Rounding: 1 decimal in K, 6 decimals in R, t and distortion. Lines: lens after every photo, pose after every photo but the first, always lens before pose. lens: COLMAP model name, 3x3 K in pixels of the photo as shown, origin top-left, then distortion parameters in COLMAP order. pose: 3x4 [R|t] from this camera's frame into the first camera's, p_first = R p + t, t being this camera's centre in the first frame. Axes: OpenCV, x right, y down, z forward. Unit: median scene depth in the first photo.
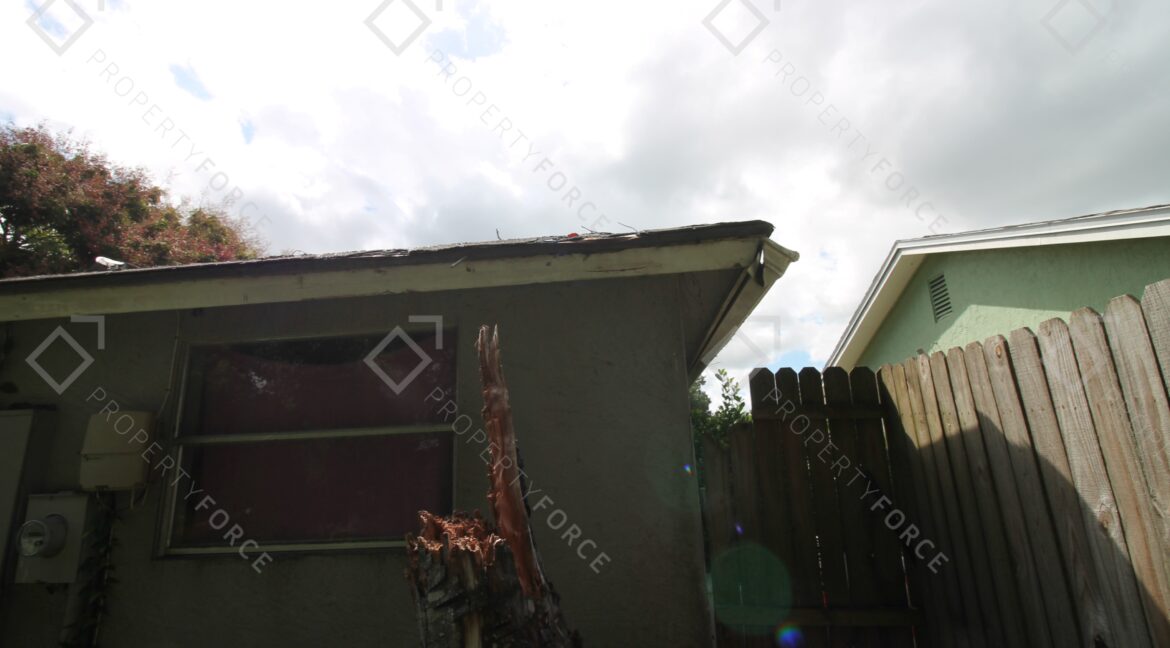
lens RADIAL K [[552.5, 0, 590.5], [0, 552.5, 311.5], [0, 0, 1]] dist [0.012599, -0.017487]
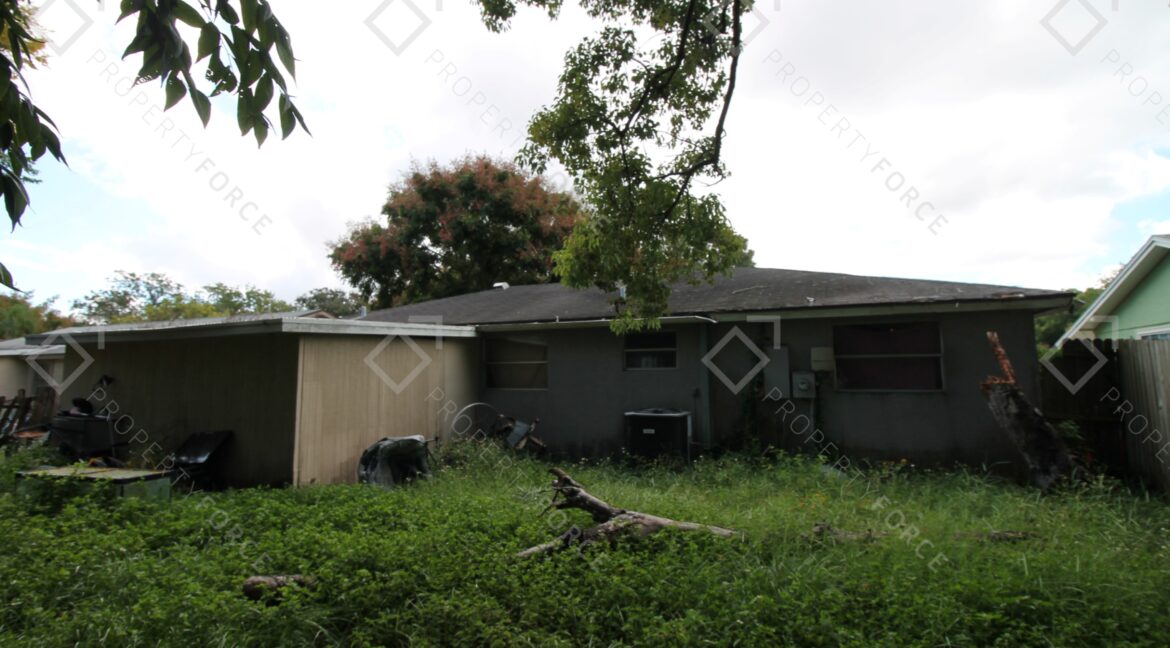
lens RADIAL K [[553.1, 0, 586.6], [0, 553.1, 312.7], [0, 0, 1]] dist [-0.002093, -0.000676]
pose [[0.999978, 0.000363, -0.006602, -1.222659], [-0.000351, 0.999998, 0.001782, 0.000381], [0.006602, -0.001779, 0.999977, -0.004161]]
